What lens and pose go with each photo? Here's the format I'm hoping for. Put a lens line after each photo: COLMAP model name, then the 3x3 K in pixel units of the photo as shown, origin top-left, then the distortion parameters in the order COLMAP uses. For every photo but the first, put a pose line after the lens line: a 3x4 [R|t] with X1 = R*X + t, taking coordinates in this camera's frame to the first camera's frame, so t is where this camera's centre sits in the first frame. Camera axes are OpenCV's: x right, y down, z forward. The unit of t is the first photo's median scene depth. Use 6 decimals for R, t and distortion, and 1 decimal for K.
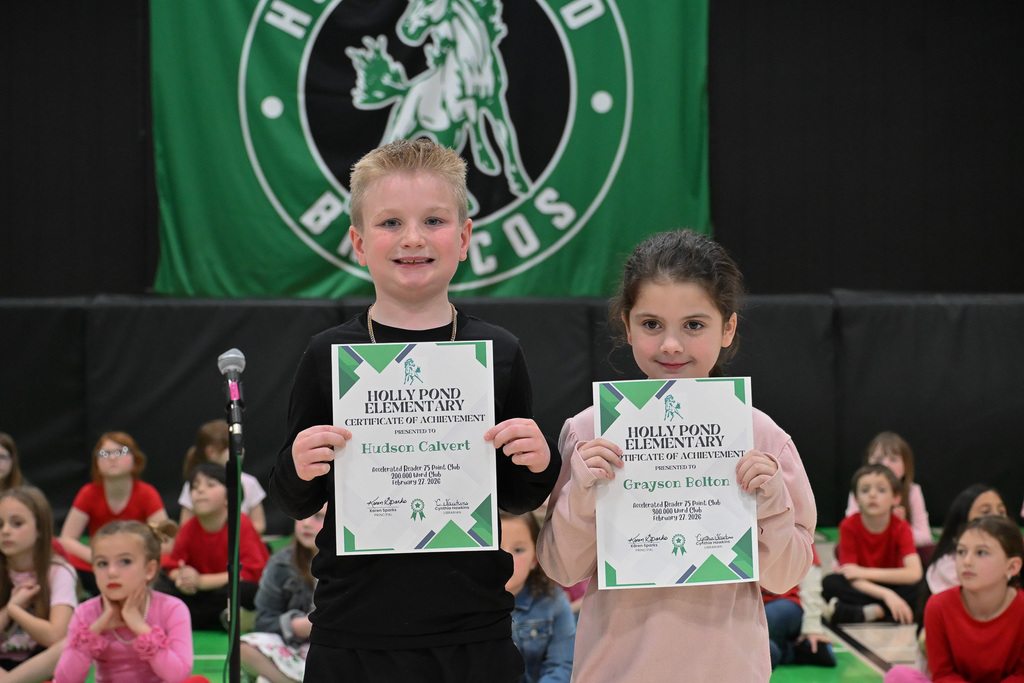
lens RADIAL K [[2857.8, 0, 509.7], [0, 2857.8, 338.6], [0, 0, 1]] dist [0.044174, 0.000000]
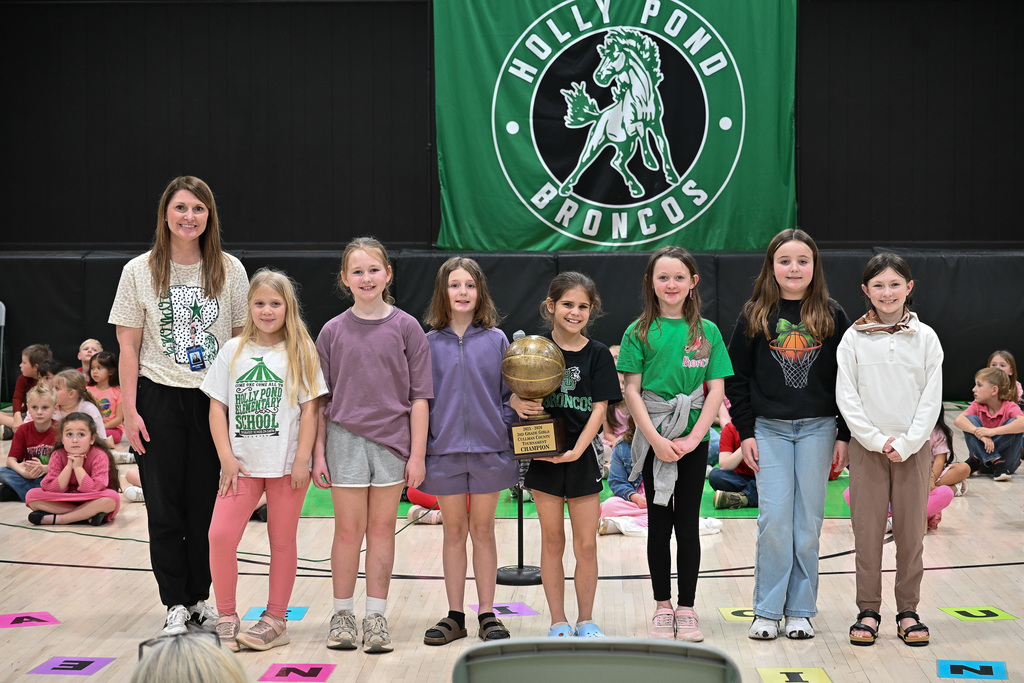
lens RADIAL K [[2342.1, 0, 510.4], [0, 2342.1, 336.4], [0, 0, 1]] dist [0.053311, 0.000000]
pose [[0.997710, 0.005095, -0.067442, 0.002312], [-0.002121, 0.999025, 0.044102, -0.023881], [0.067601, -0.043858, 0.996748, -0.277848]]
